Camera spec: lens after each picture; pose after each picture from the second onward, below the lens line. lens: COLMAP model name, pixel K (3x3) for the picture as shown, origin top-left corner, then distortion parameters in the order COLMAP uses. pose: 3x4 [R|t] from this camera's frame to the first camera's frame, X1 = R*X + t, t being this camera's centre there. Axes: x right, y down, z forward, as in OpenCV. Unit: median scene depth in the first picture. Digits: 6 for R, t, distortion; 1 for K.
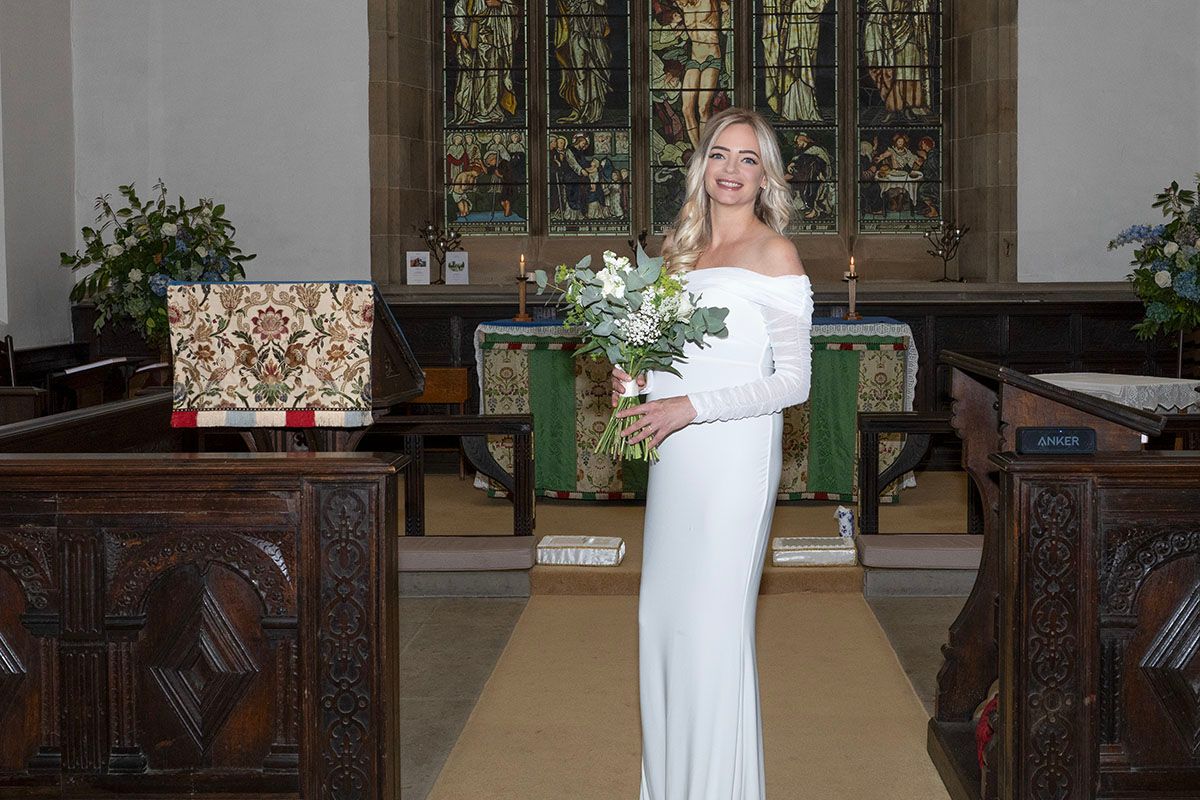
lens RADIAL K [[1458.5, 0, 600.0], [0, 1458.5, 400.0], [0, 0, 1]] dist [-0.008445, -0.019318]
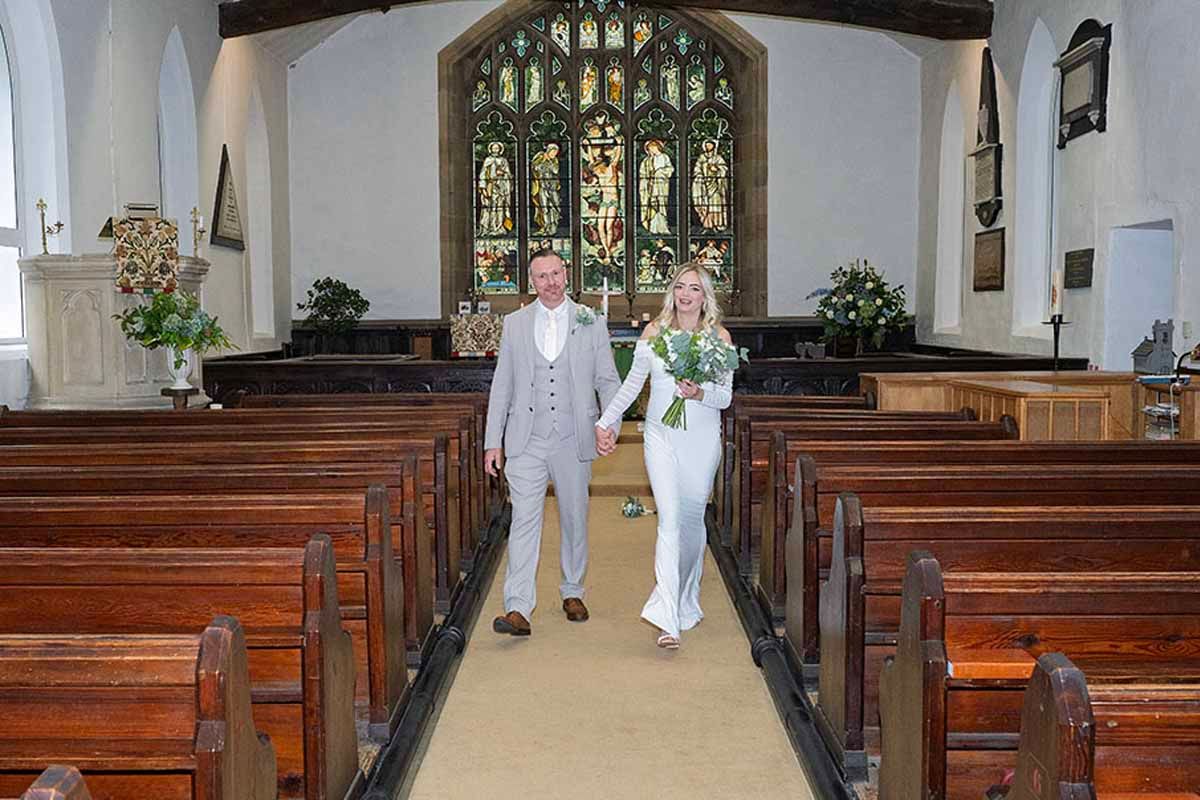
lens RADIAL K [[1035.5, 0, 545.0], [0, 1035.5, 401.9], [0, 0, 1]] dist [0.002193, 0.000181]
pose [[0.999967, -0.003586, 0.007298, -0.024728], [0.003603, 0.999991, -0.002312, 0.034183], [-0.007289, 0.002339, 0.999971, -0.369969]]
